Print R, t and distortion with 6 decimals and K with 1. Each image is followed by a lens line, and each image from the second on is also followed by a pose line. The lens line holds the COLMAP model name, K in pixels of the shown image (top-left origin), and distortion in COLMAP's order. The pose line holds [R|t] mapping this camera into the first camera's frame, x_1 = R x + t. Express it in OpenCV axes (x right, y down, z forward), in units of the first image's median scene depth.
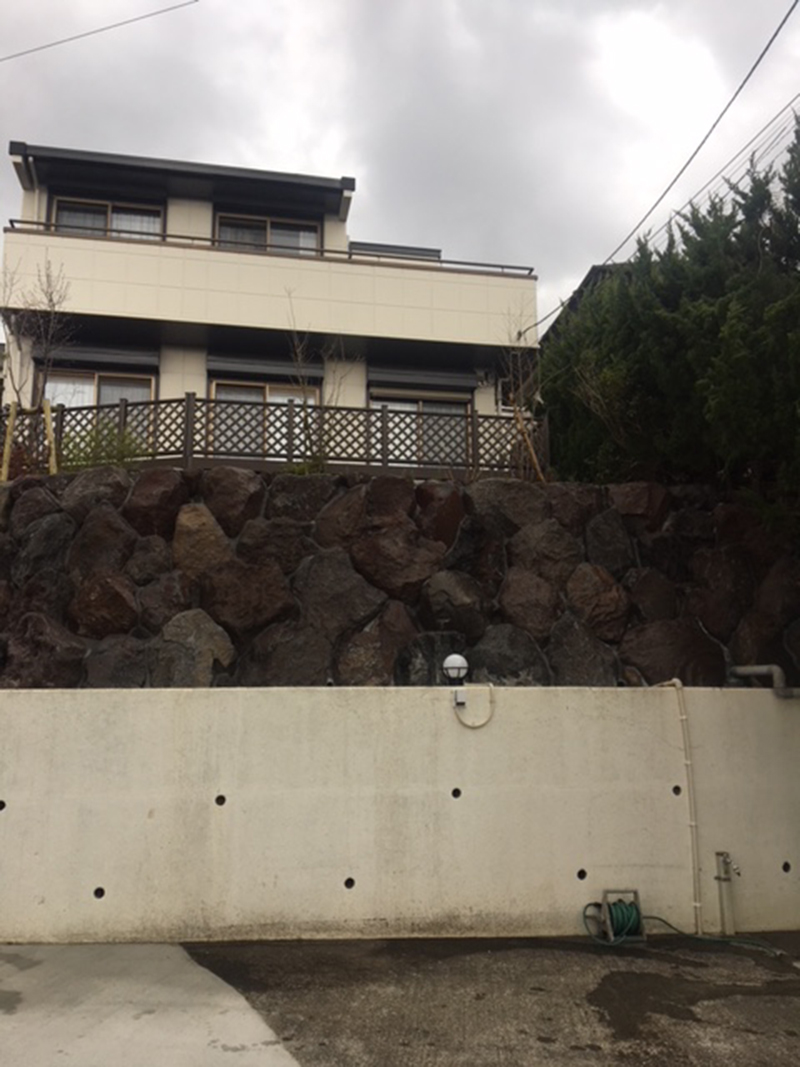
lens RADIAL K [[905.0, 0, 400.0], [0, 905.0, 533.5], [0, 0, 1]] dist [0.091098, -0.163335]
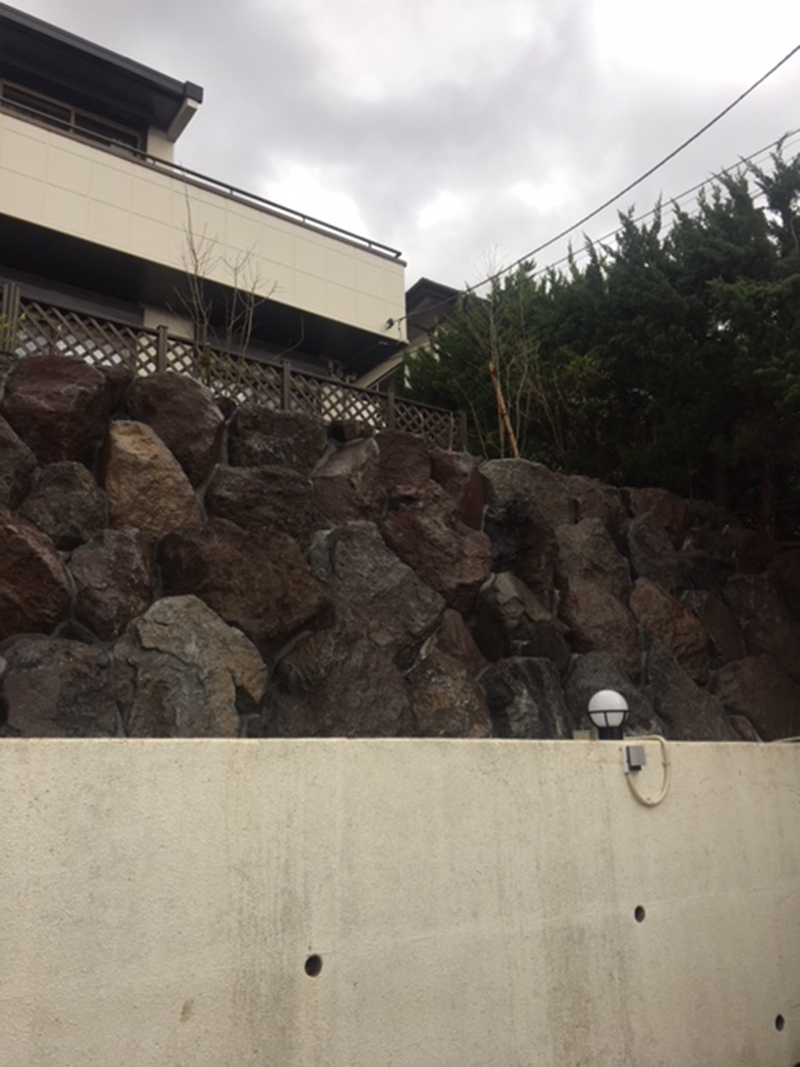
lens RADIAL K [[905.0, 0, 400.0], [0, 905.0, 533.5], [0, 0, 1]] dist [0.091098, -0.163335]
pose [[0.906840, 0.096277, 0.410332, -0.329157], [-0.065228, 0.993890, -0.089042, 0.084950], [-0.416398, 0.053982, 0.907579, 0.441272]]
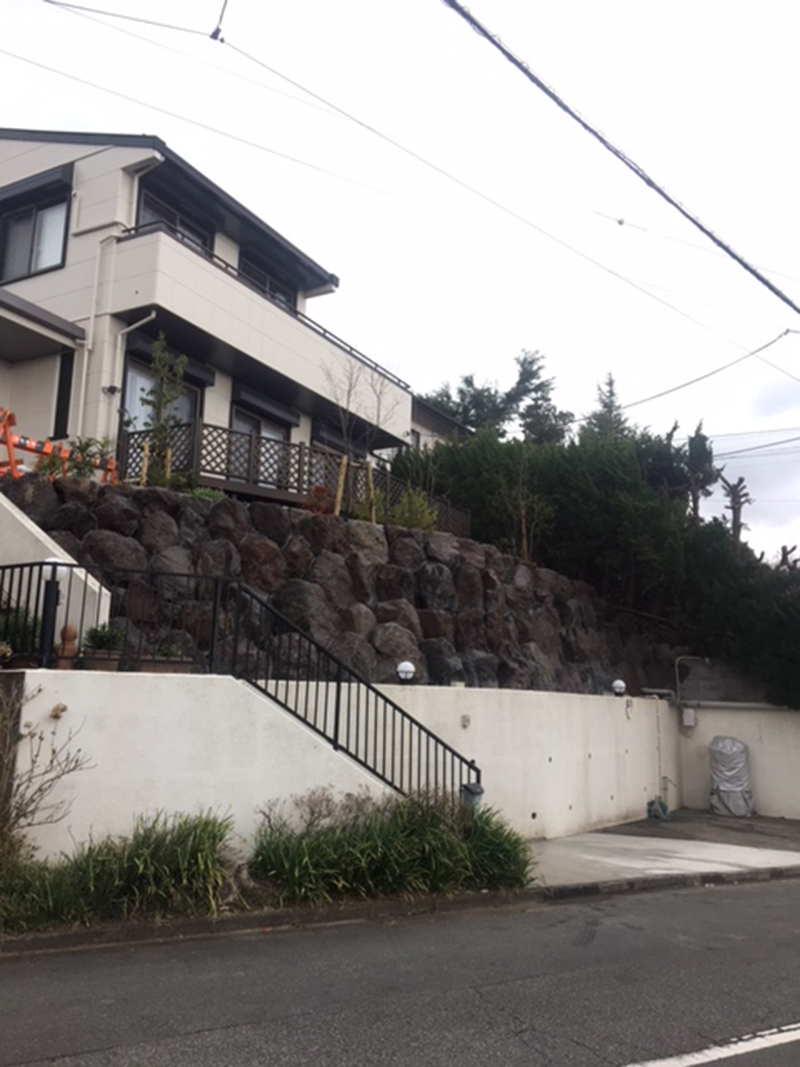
lens RADIAL K [[905.0, 0, 400.0], [0, 905.0, 533.5], [0, 0, 1]] dist [0.091098, -0.163335]
pose [[0.633128, 0.158755, 0.757592, -1.584369], [-0.163277, 0.984110, -0.069770, 0.048462], [-0.756630, -0.079524, 0.648989, 0.193136]]
